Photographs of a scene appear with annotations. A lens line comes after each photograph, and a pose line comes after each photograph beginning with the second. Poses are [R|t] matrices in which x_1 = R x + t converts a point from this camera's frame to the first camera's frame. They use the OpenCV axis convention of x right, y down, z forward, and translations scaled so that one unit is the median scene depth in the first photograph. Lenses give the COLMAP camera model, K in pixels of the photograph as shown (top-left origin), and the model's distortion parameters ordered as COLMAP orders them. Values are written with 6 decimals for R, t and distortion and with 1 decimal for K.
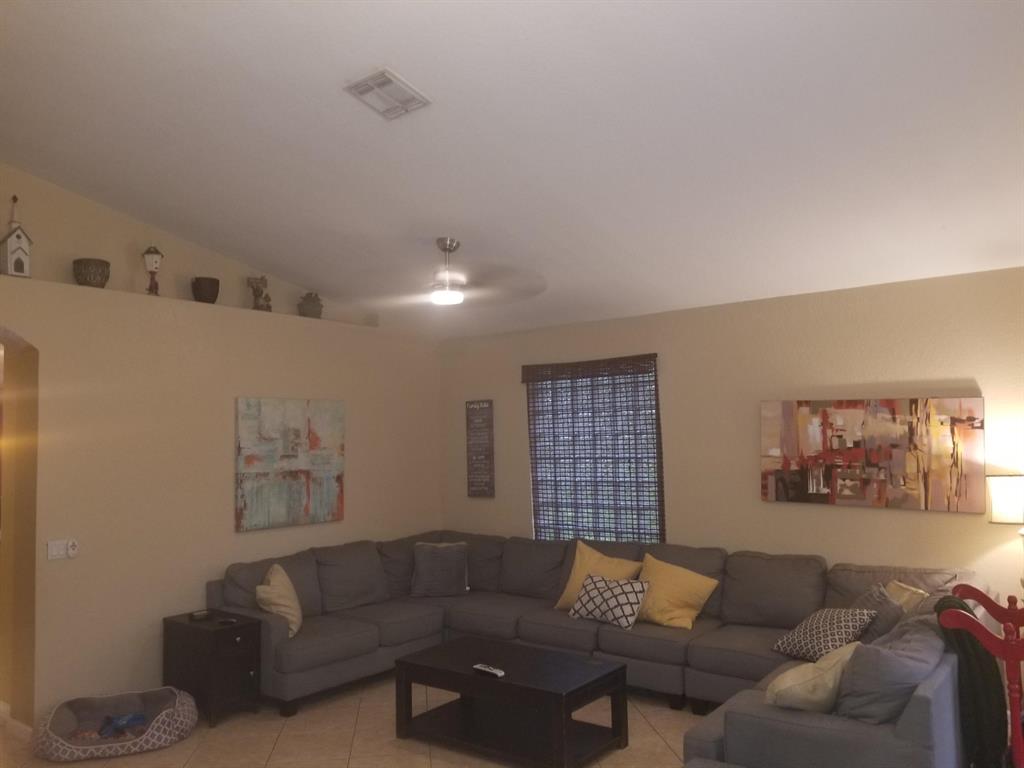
lens RADIAL K [[797.5, 0, 514.0], [0, 797.5, 393.5], [0, 0, 1]] dist [0.059701, -0.101974]
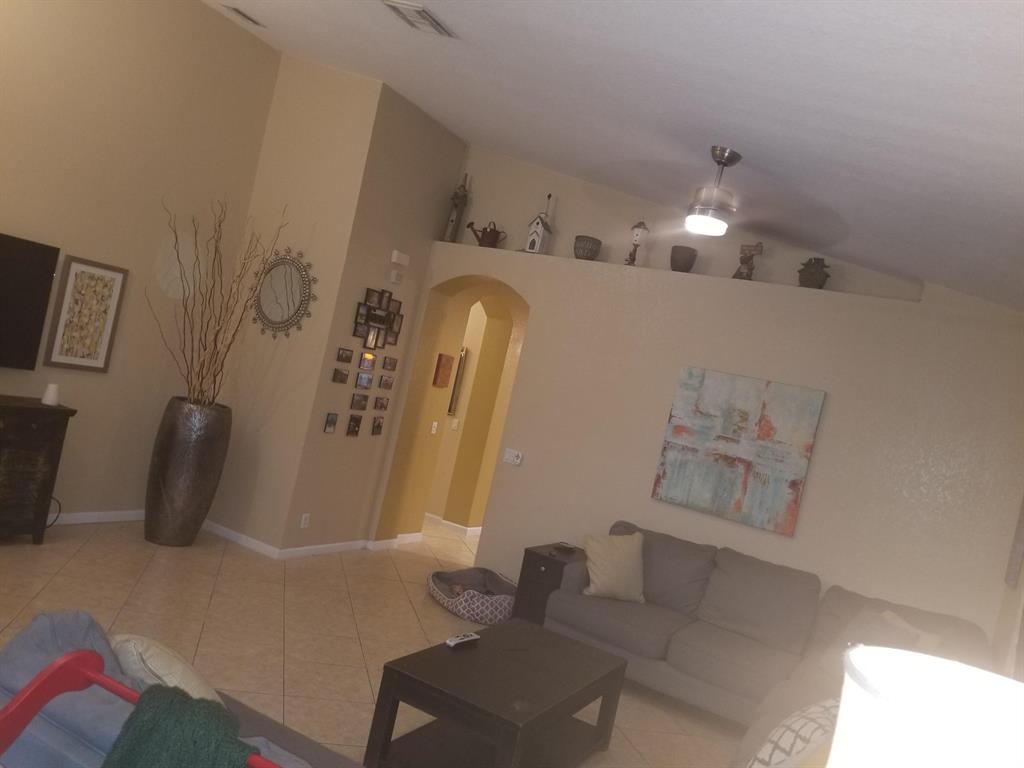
lens RADIAL K [[797.5, 0, 512.1], [0, 797.5, 398.0], [0, 0, 1]] dist [0.059701, -0.101974]
pose [[0.128731, 0.063966, -0.989614, 0.560304], [-0.163010, 0.985708, 0.042509, 0.034265], [0.978190, 0.155845, 0.137318, 0.627591]]
